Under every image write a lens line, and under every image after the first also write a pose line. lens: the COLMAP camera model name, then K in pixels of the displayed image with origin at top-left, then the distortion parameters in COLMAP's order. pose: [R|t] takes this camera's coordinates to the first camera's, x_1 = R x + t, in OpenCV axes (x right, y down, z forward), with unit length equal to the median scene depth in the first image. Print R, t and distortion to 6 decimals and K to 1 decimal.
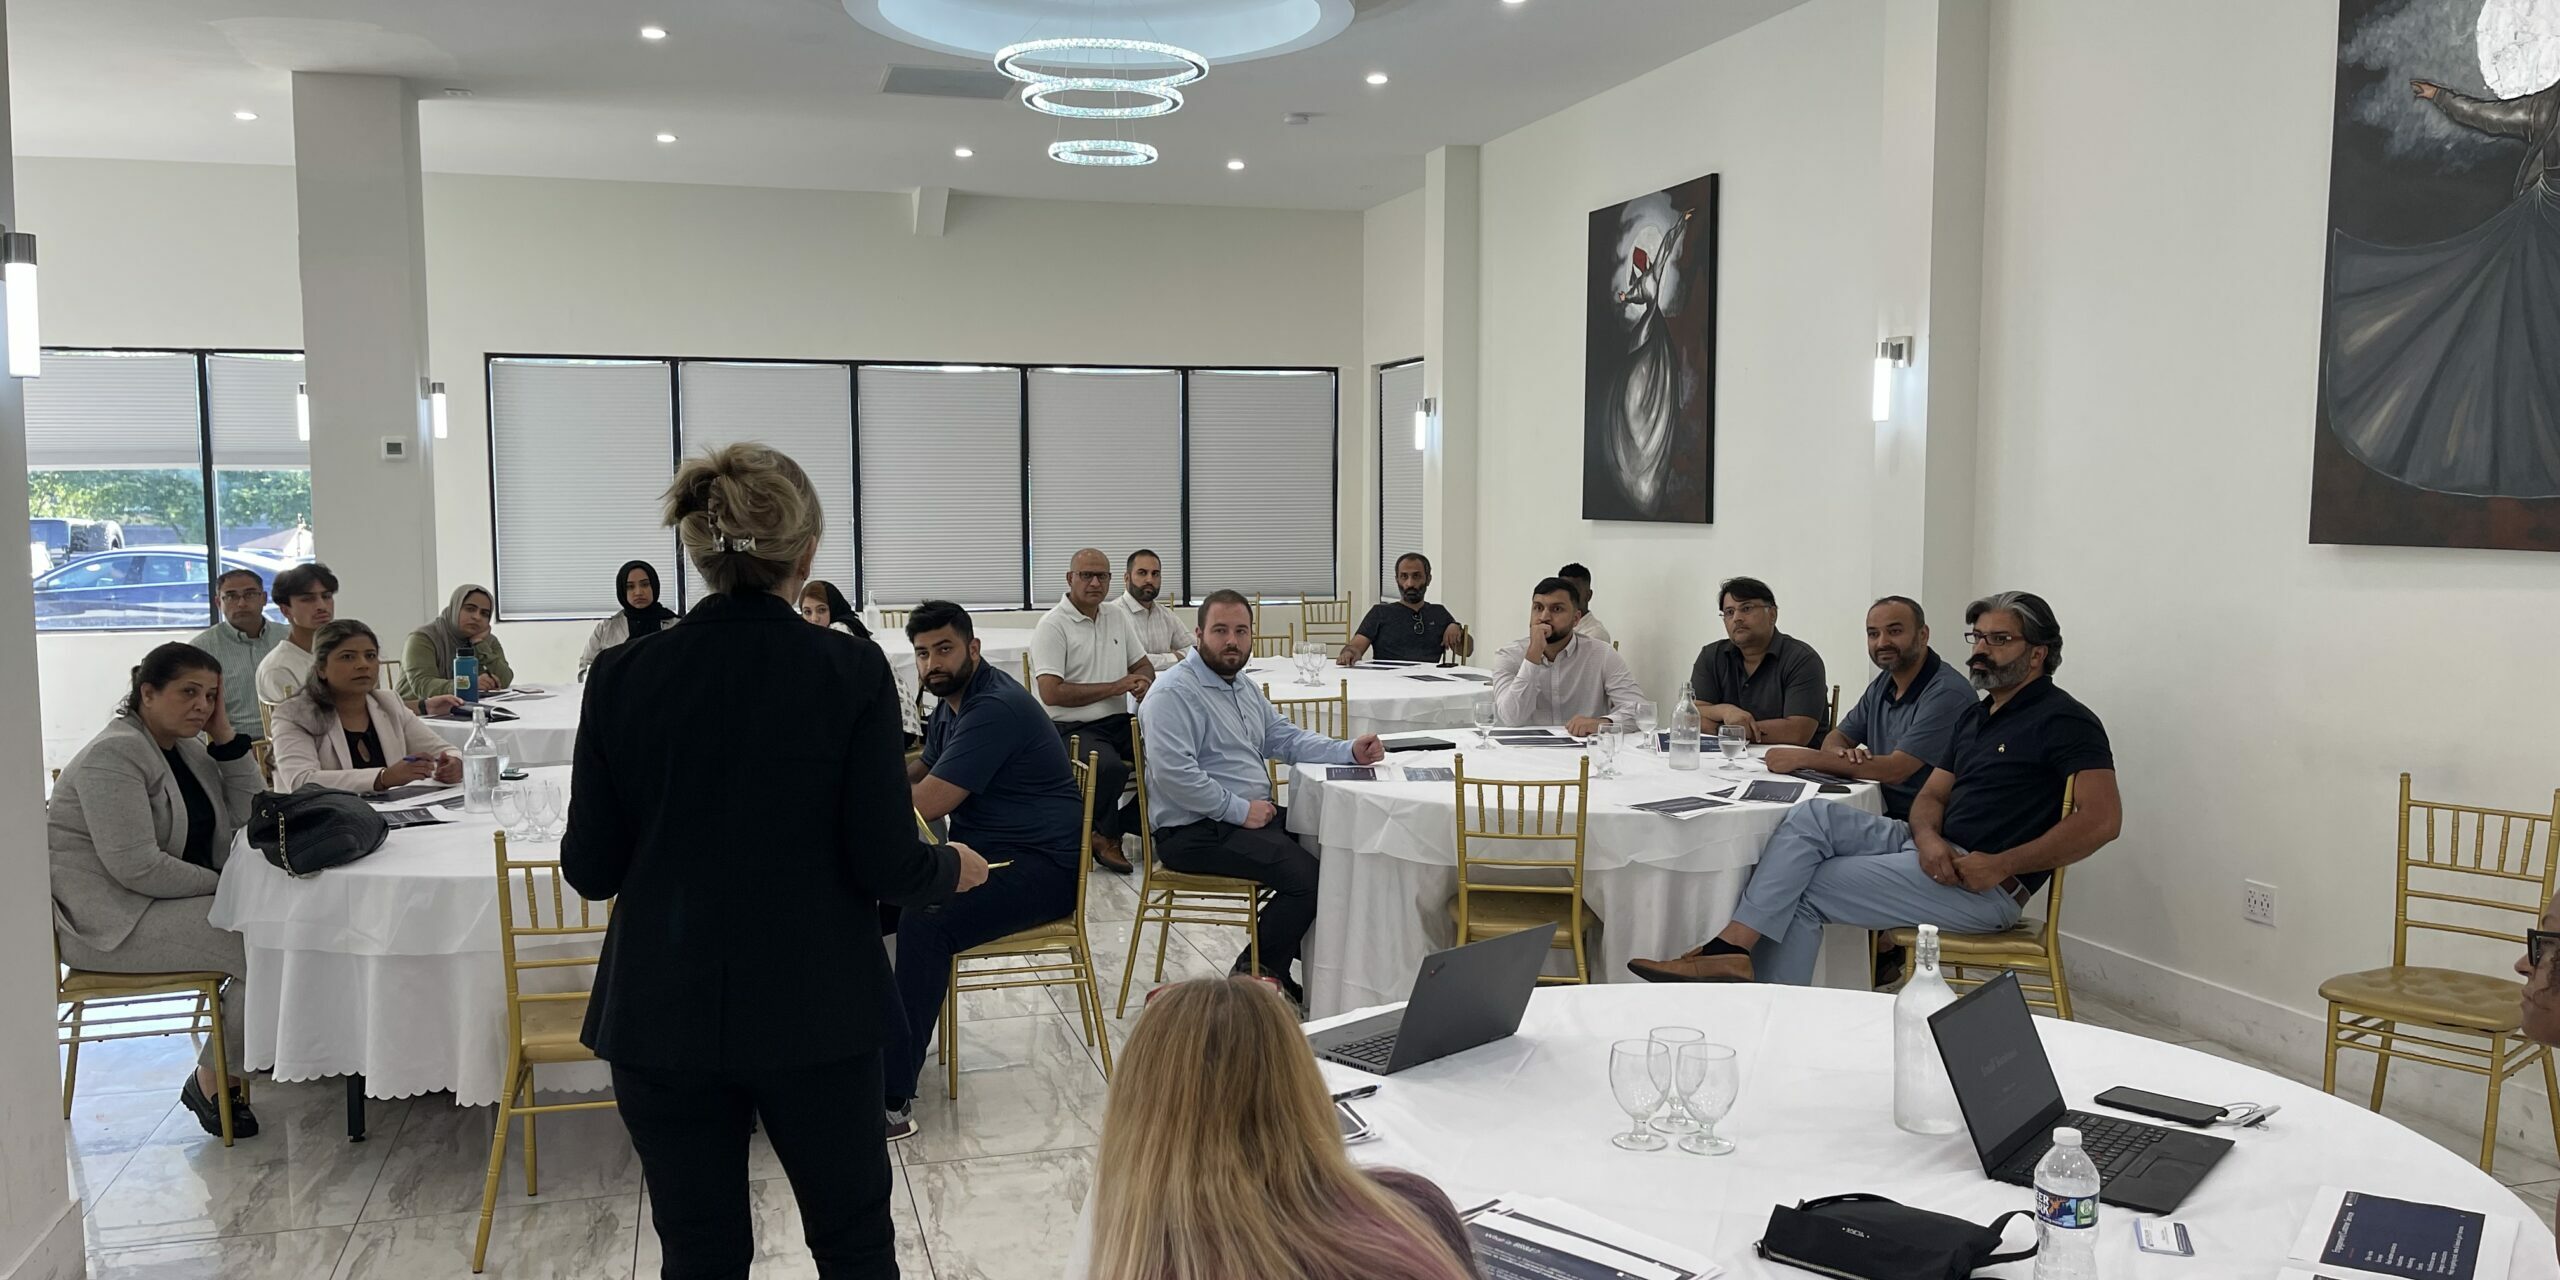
lens RADIAL K [[1927.4, 0, 1275.1], [0, 1927.4, 654.1], [0, 0, 1]] dist [0.104121, -0.141421]
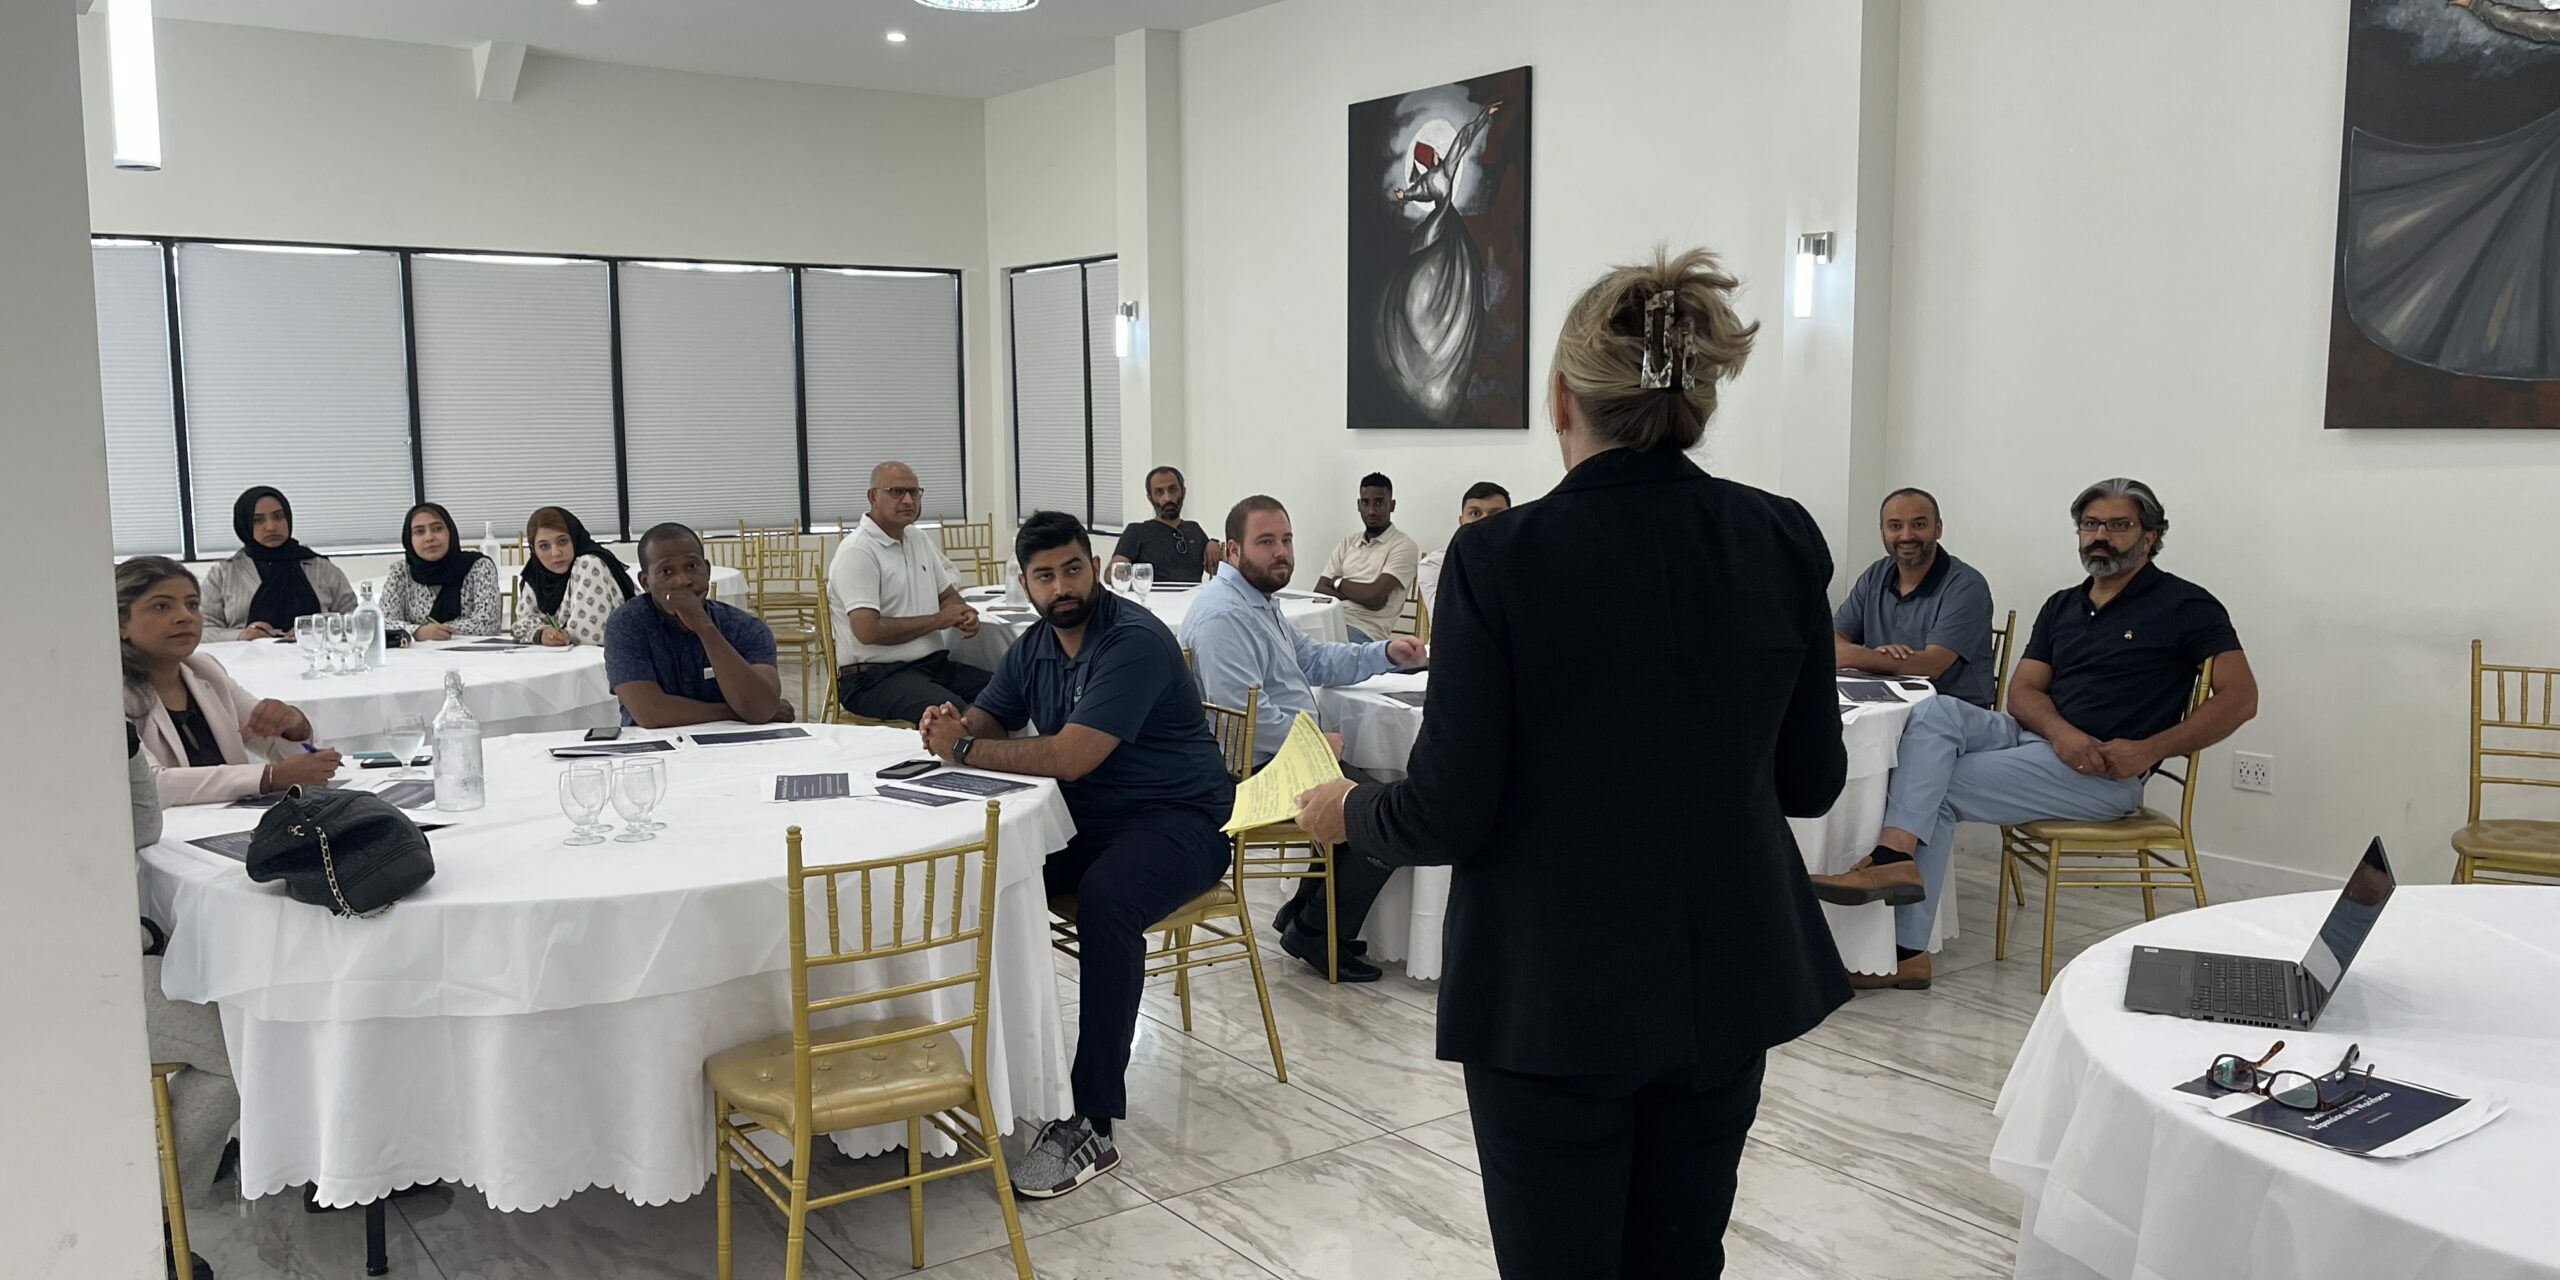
lens RADIAL K [[1919.2, 0, 1280.0], [0, 1919.2, 640.0], [0, 0, 1]] dist [0.097357, -0.144232]
pose [[0.941650, -0.043594, 0.333759, -0.278573], [0.033764, 0.998810, 0.035198, 0.000940], [-0.334896, -0.021876, 0.942001, 0.156284]]
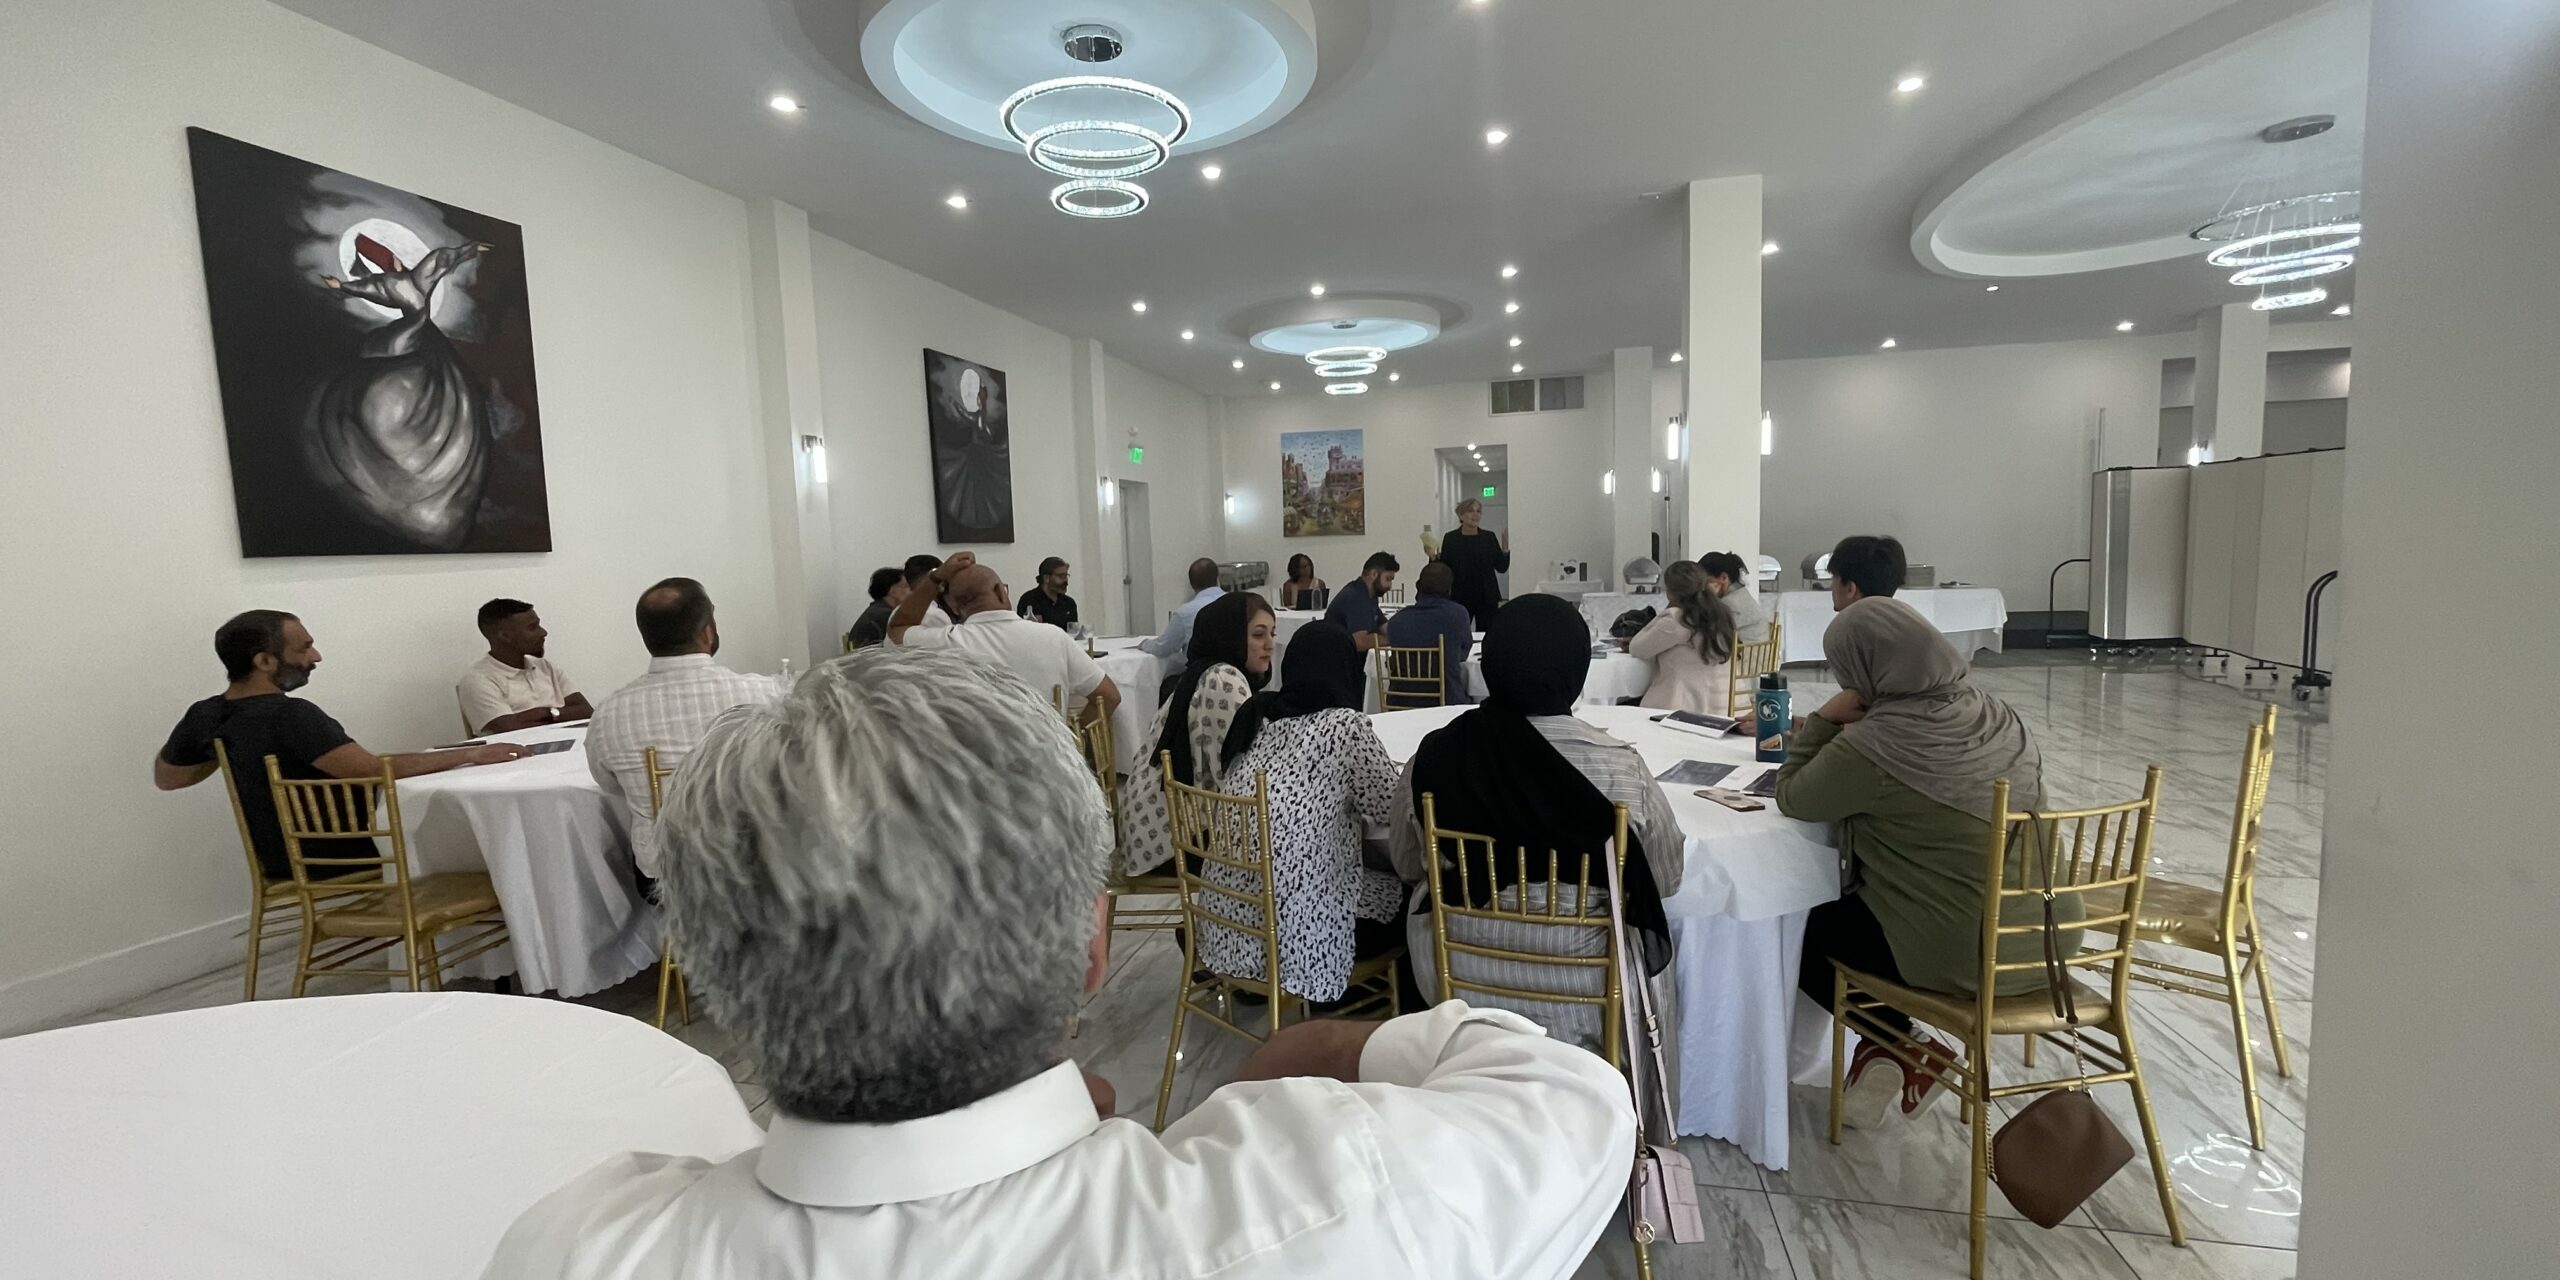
lens RADIAL K [[1022.6, 0, 1280.0], [0, 1022.6, 640.0], [0, 0, 1]] dist [0.000421, 0.000012]
pose [[-0.867238, -0.011136, 0.497770, -0.523439], [0.084684, 0.981884, 0.169507, -0.102011], [-0.490640, 0.189156, -0.850584, 1.629101]]
